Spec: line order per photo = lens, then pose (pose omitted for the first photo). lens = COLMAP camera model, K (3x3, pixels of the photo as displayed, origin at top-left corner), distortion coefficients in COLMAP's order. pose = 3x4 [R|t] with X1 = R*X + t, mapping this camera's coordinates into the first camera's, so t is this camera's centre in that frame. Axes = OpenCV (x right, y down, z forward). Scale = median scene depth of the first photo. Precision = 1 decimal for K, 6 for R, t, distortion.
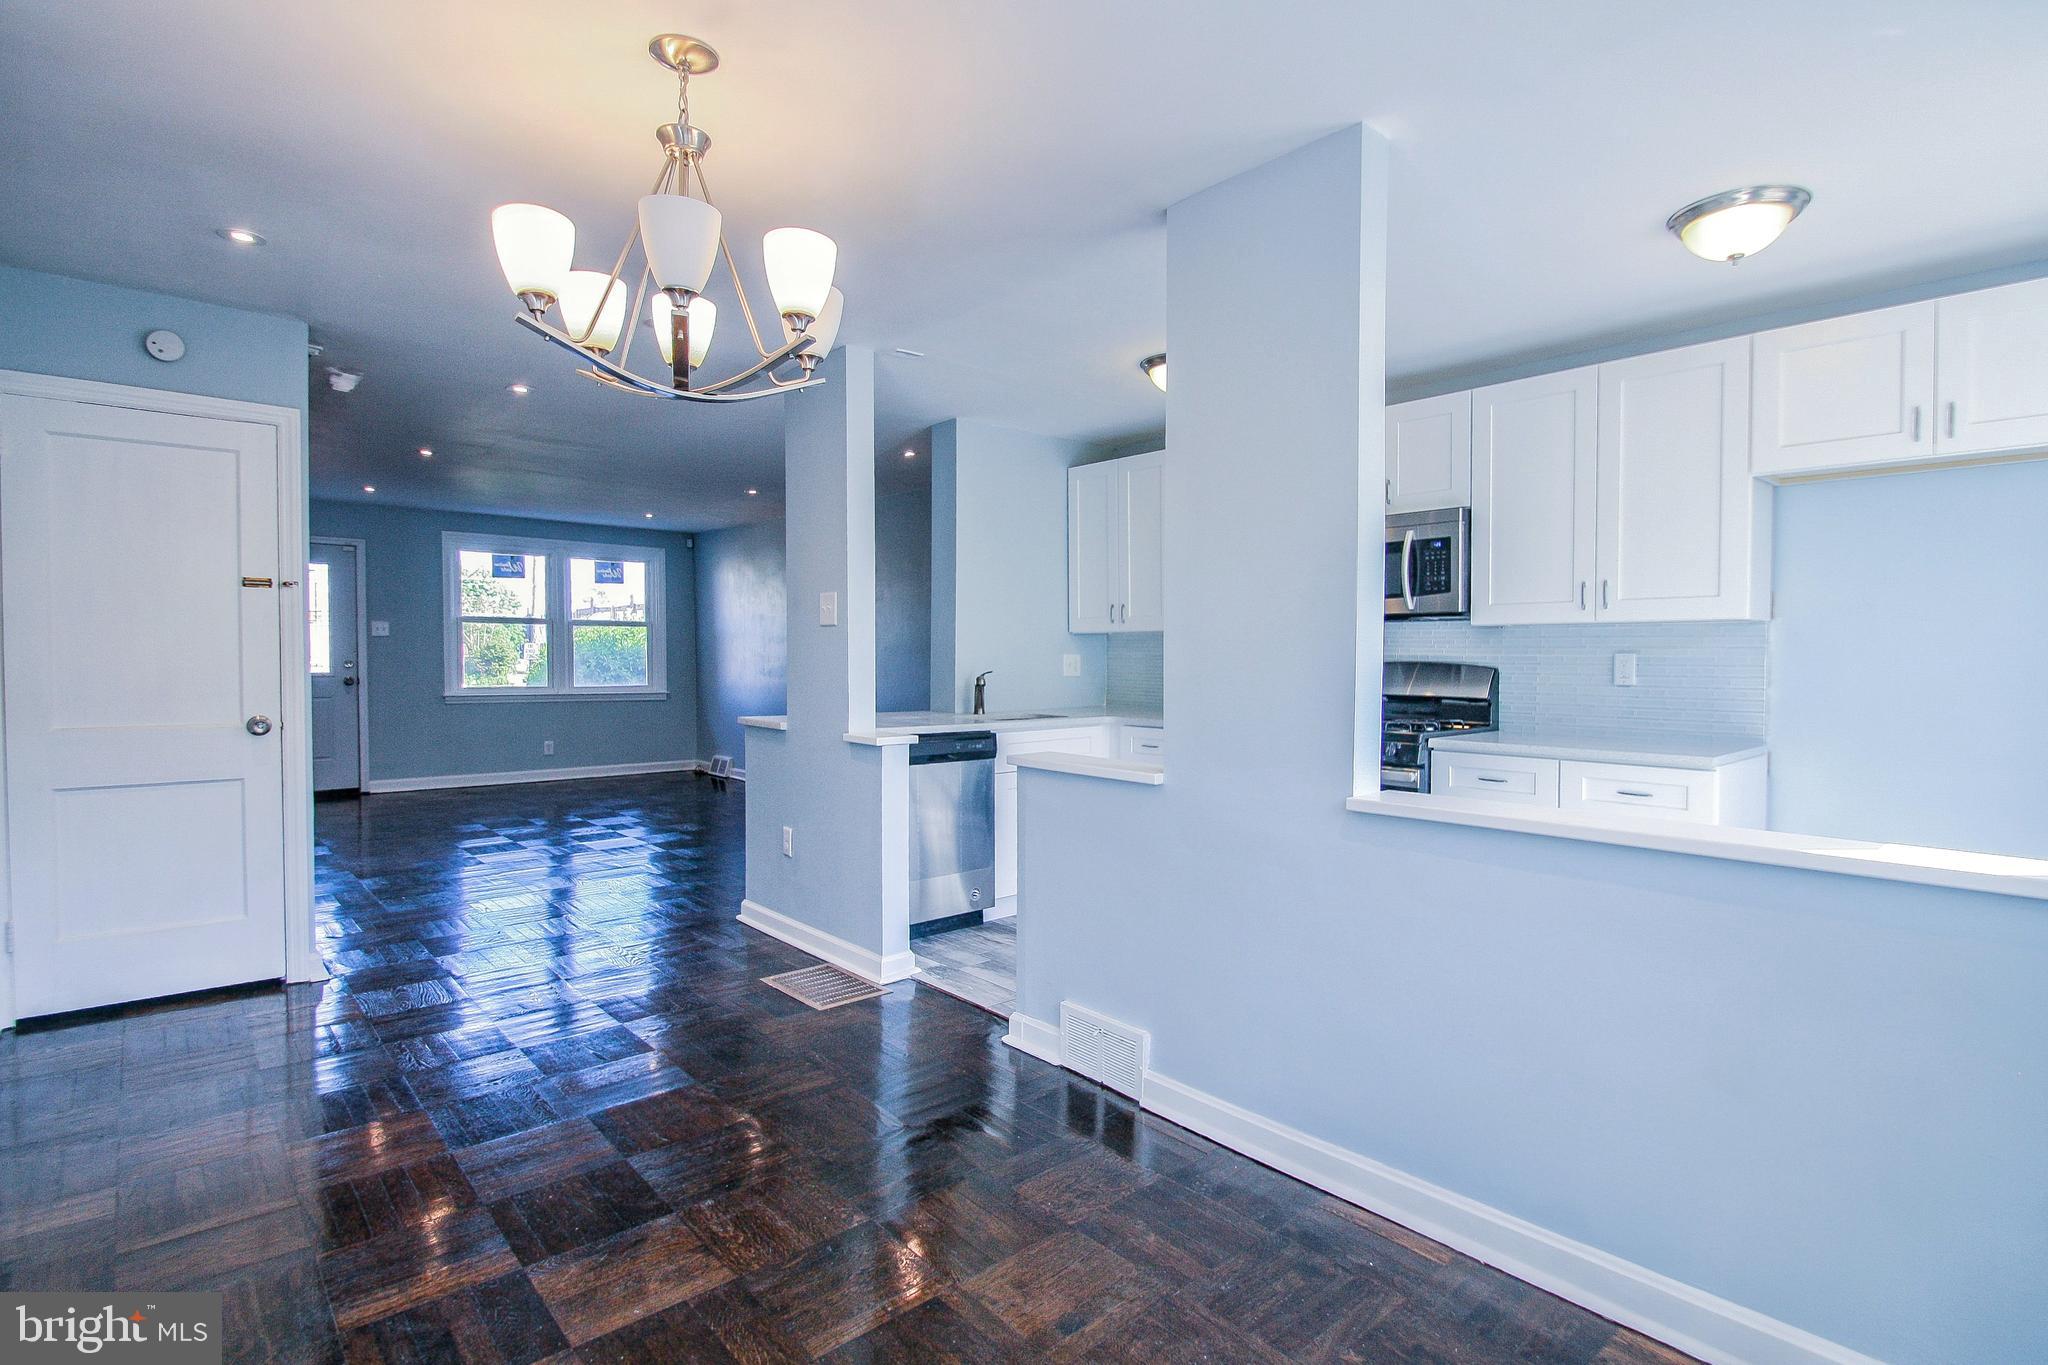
lens RADIAL K [[1002.3, 0, 1060.8], [0, 1002.3, 681.2], [0, 0, 1]] dist [0.009628, -0.020049]
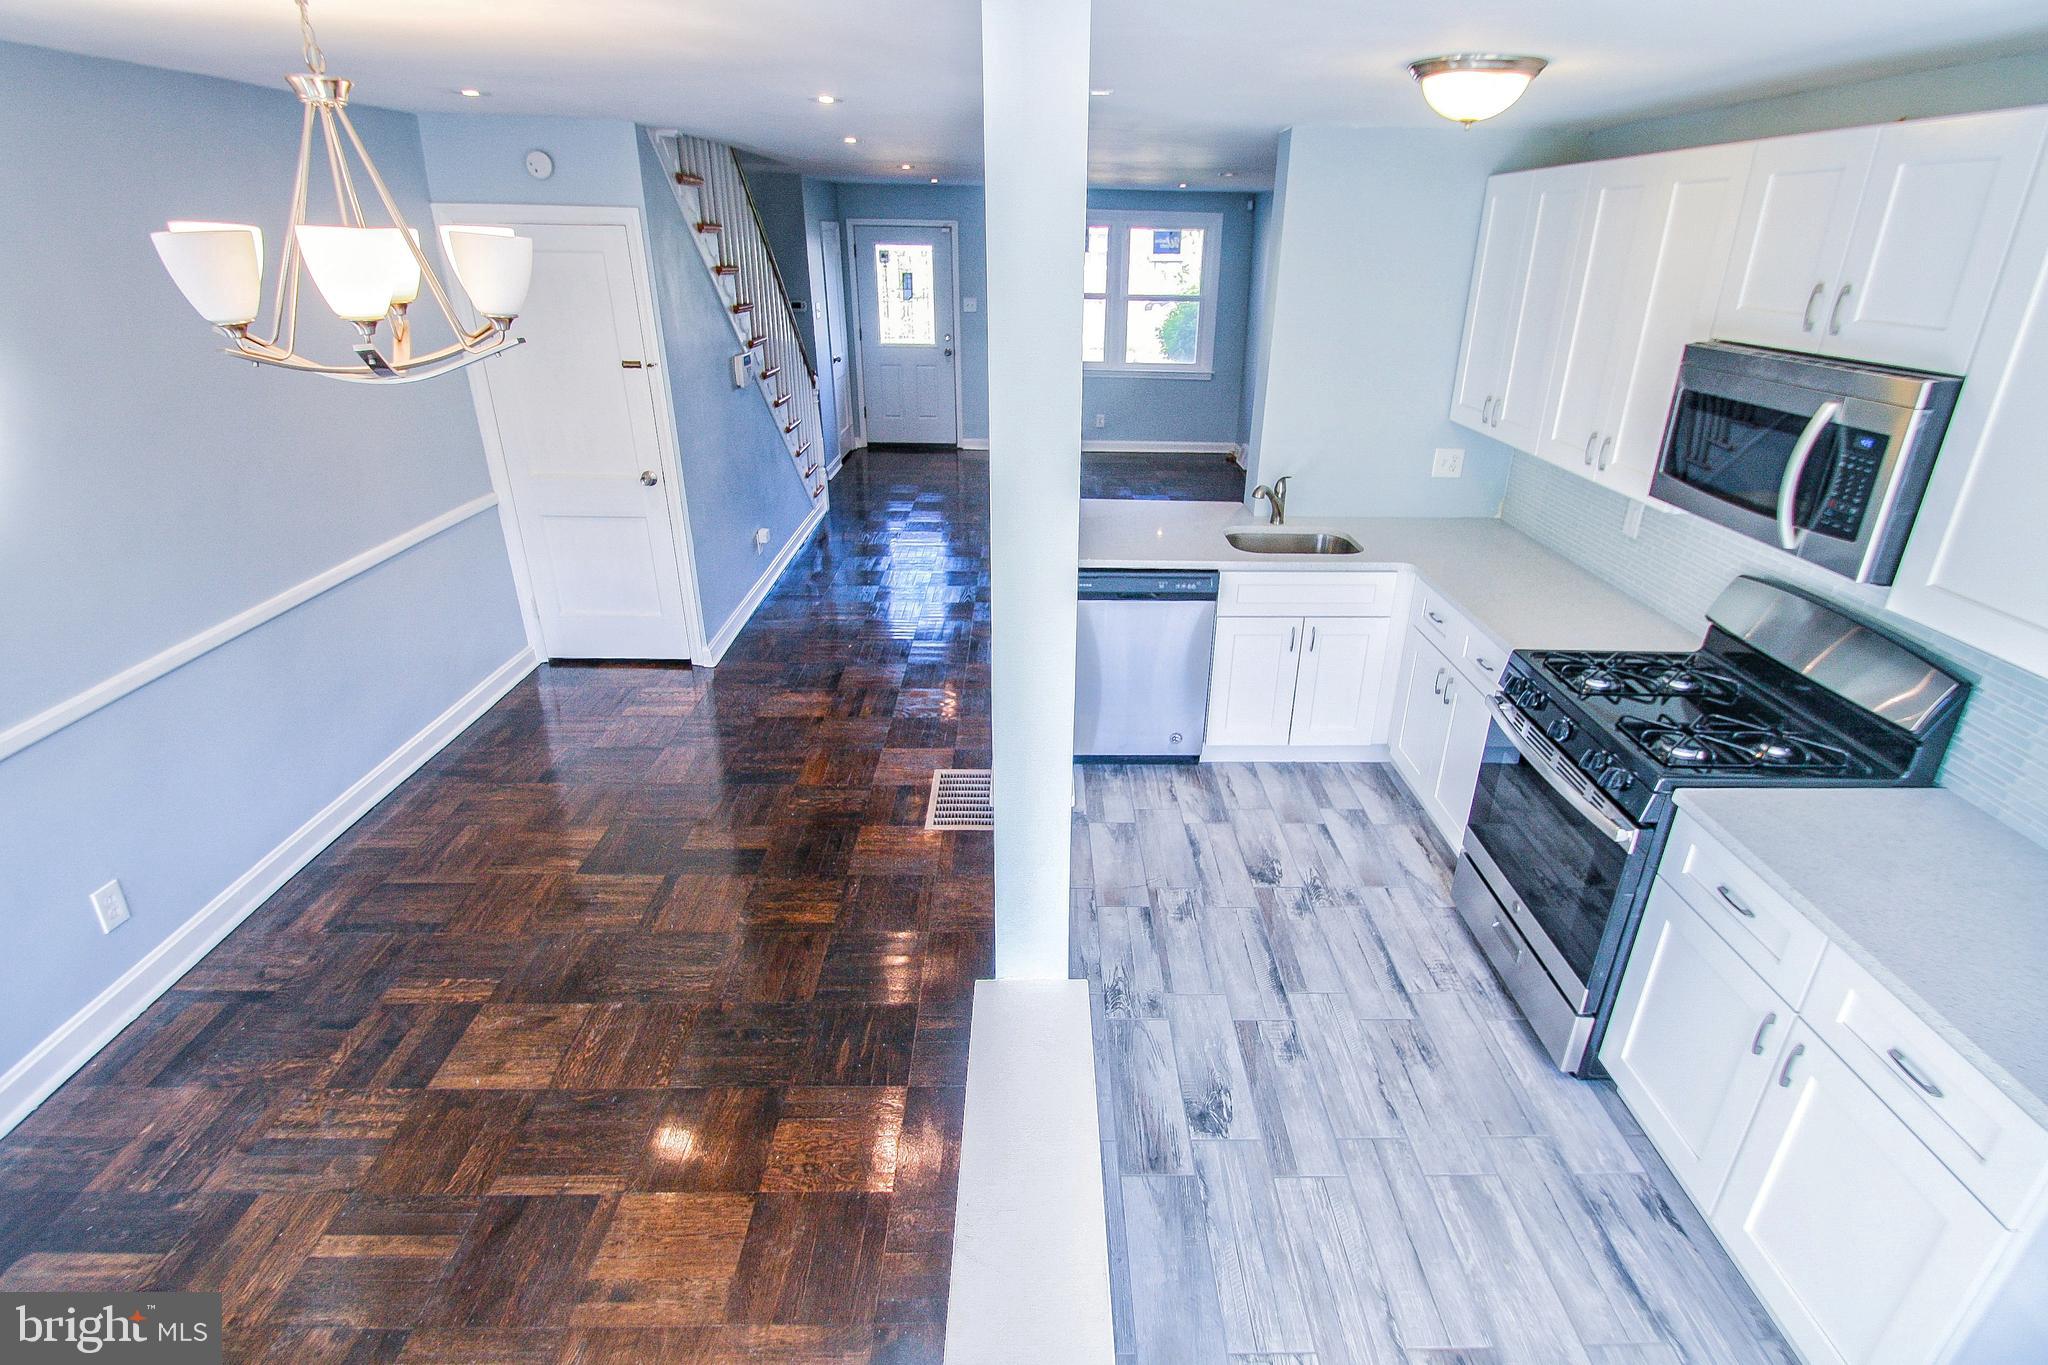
lens RADIAL K [[981.9, 0, 1063.9], [0, 981.9, 673.4], [0, 0, 1]] dist [0.002578, 0.000126]
pose [[0.753651, 0.274666, -0.597134, 0.244723], [-0.031648, 0.922610, 0.384433, -0.127597], [0.656512, -0.270831, 0.704019, 0.211130]]
